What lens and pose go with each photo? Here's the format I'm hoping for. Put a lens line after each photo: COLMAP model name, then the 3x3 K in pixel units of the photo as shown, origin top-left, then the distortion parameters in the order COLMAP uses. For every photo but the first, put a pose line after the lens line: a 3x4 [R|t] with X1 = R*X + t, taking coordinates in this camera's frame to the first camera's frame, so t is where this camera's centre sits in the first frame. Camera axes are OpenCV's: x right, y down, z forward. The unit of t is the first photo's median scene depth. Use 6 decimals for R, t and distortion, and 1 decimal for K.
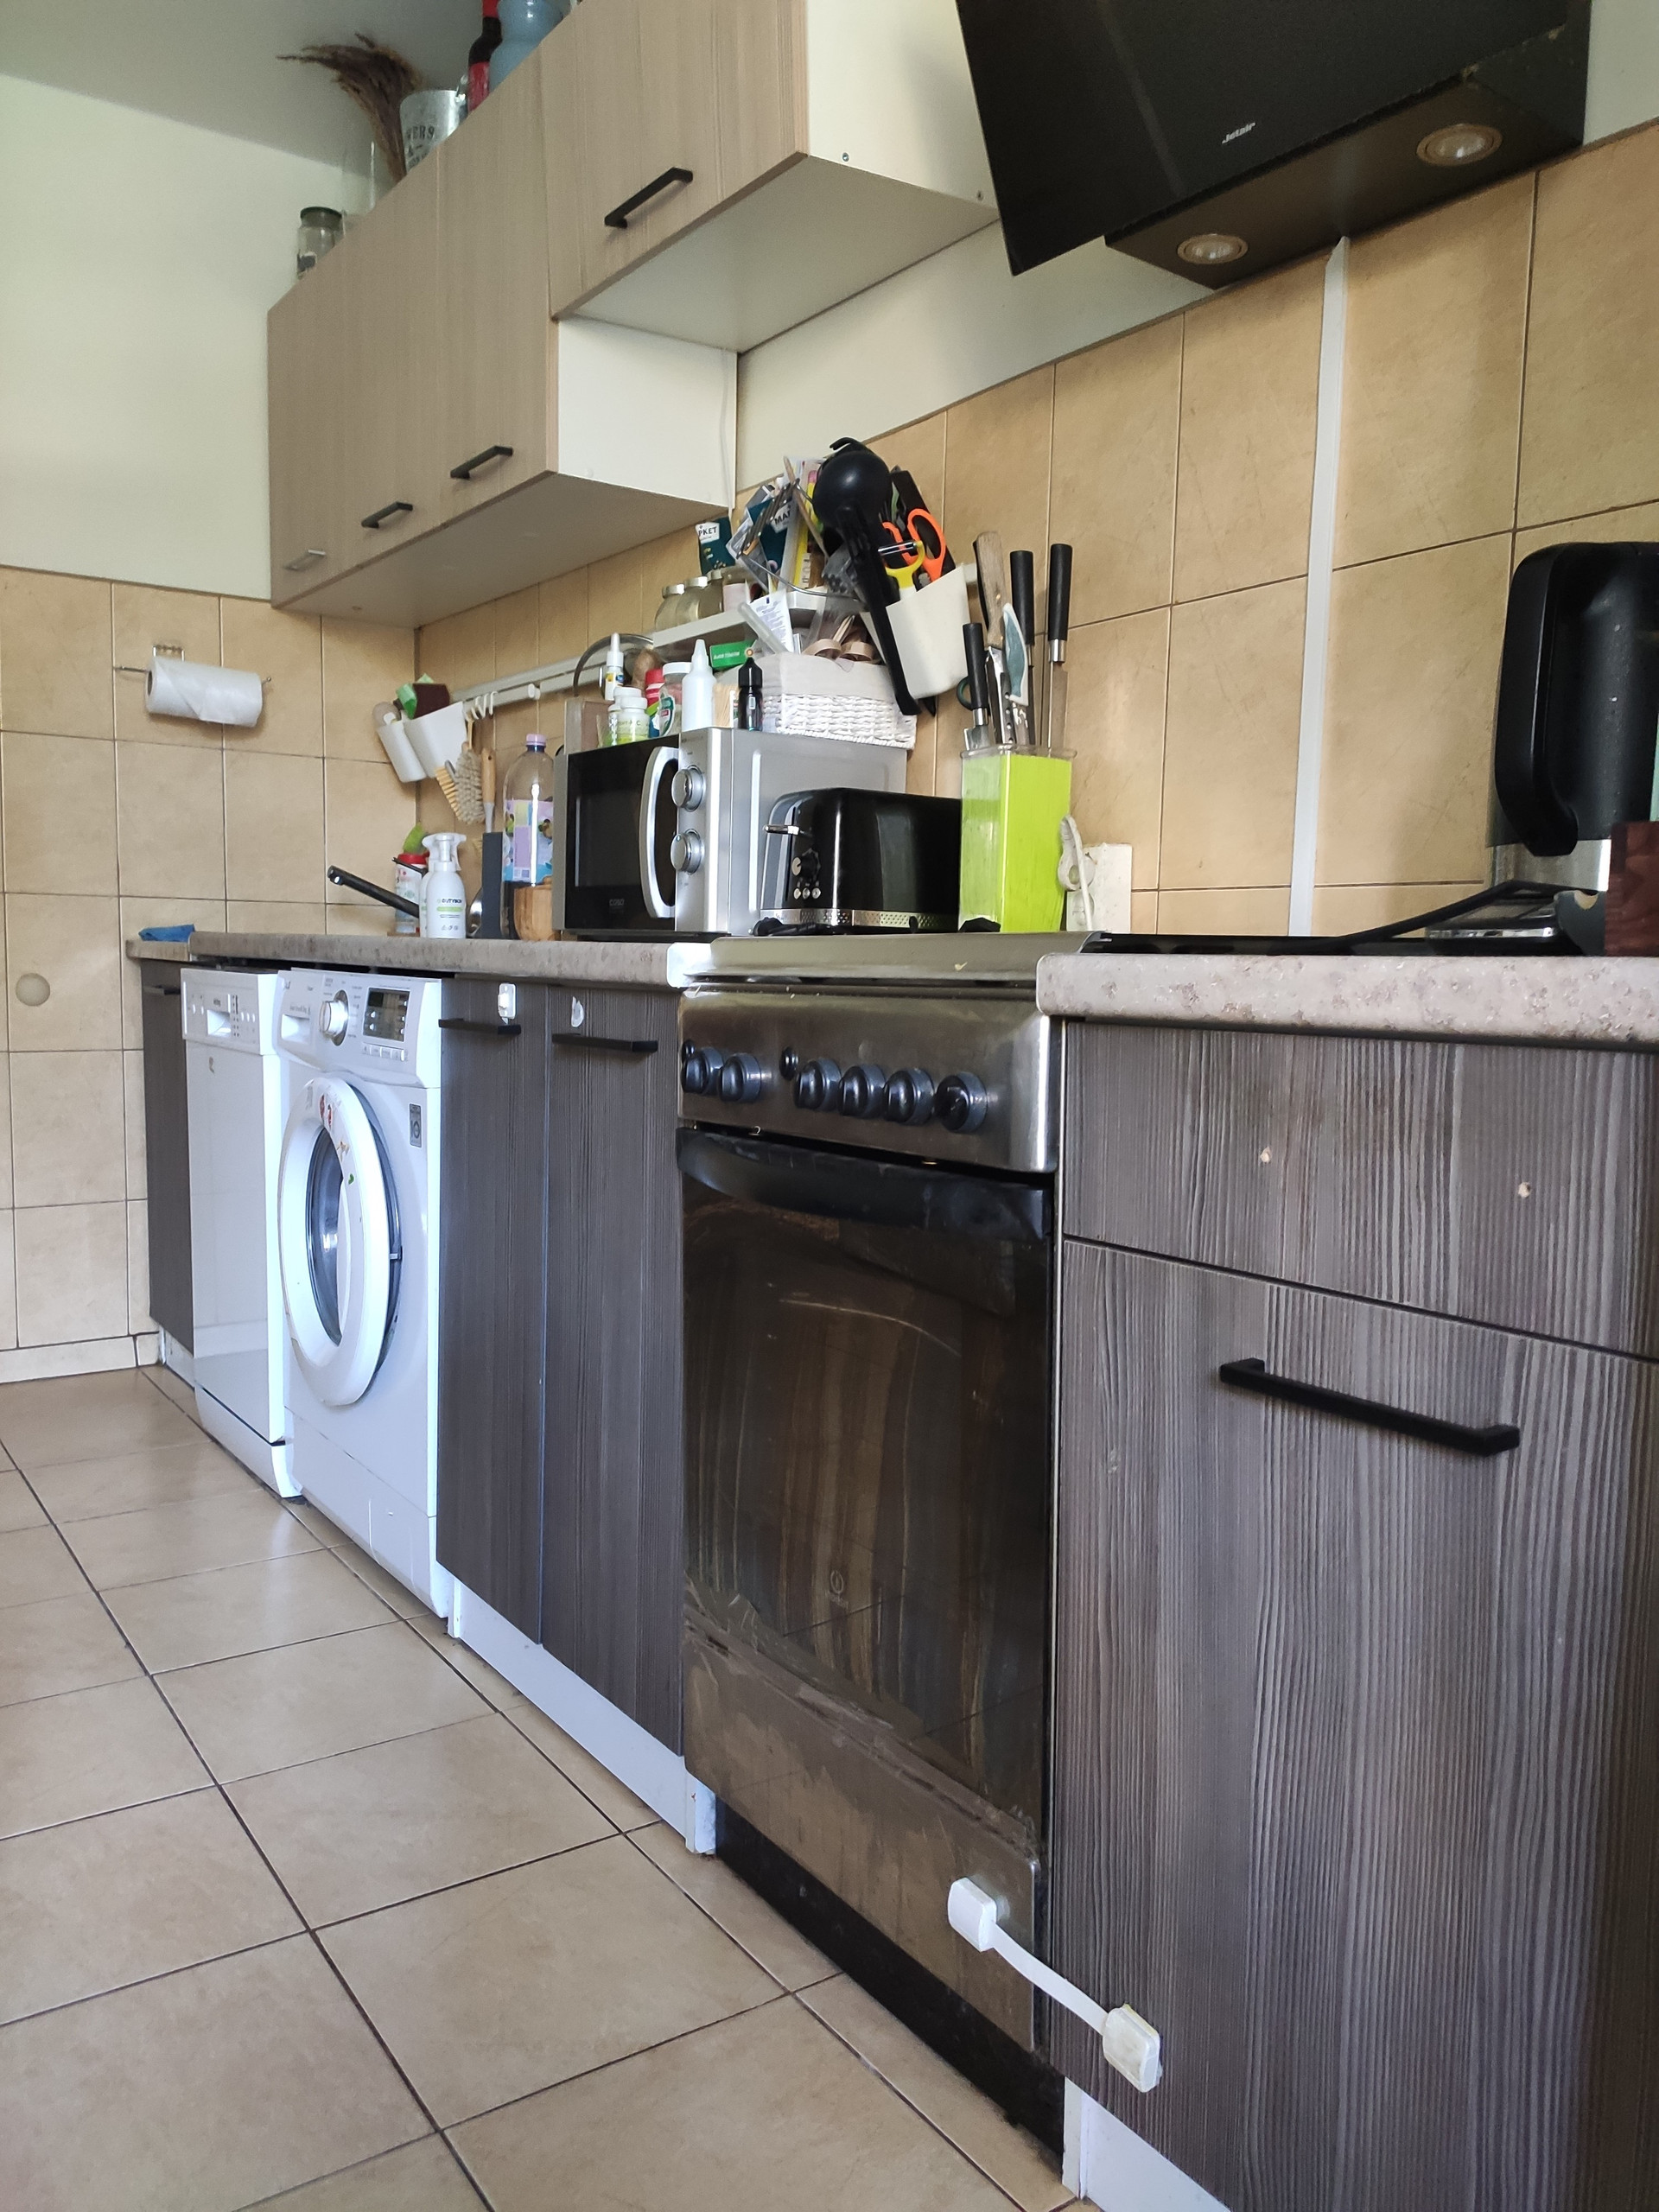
lens RADIAL K [[1654.0, 0, 829.5], [0, 1654.0, 1106.0], [0, 0, 1]] dist [0.076448, -0.081574]
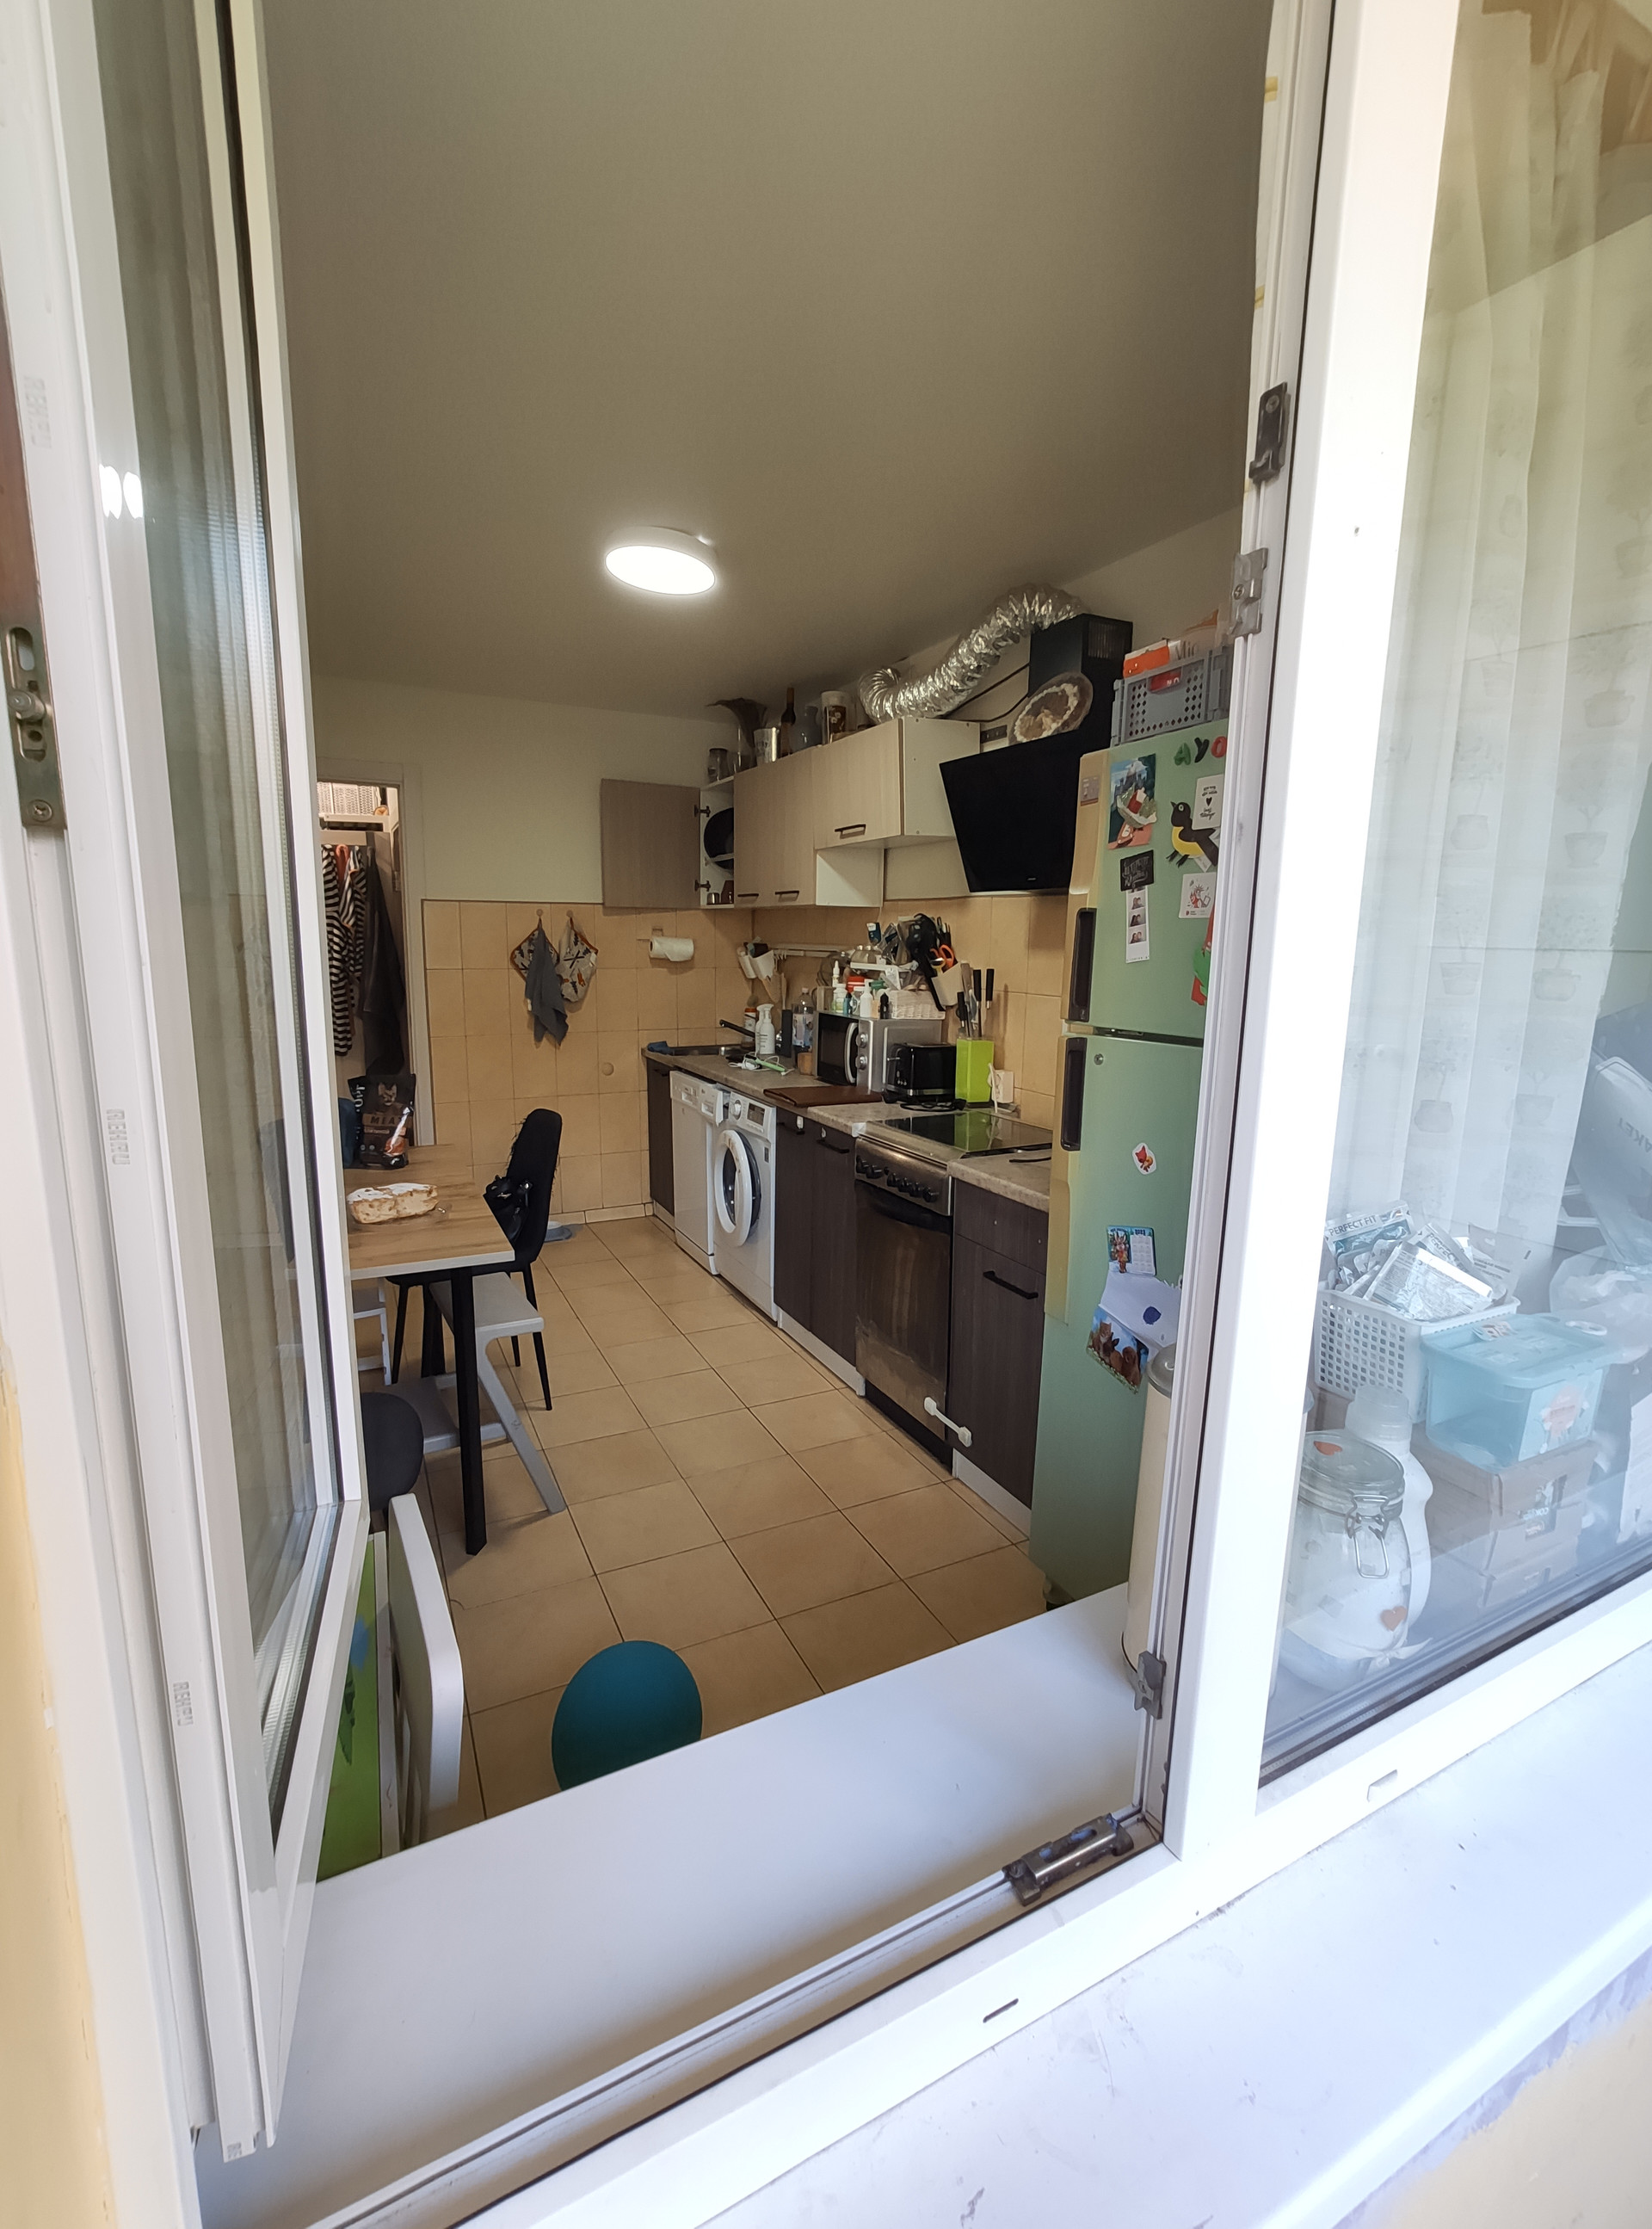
lens RADIAL K [[962.0, 0, 817.2], [0, 962.0, 1116.8], [0, 0, 1]] dist [-0.012011, 0.005175]
pose [[0.989932, 0.020160, -0.140099, 0.071202], [-0.008283, 0.996359, 0.084852, -0.196020], [0.141299, -0.082838, 0.986495, -0.631429]]
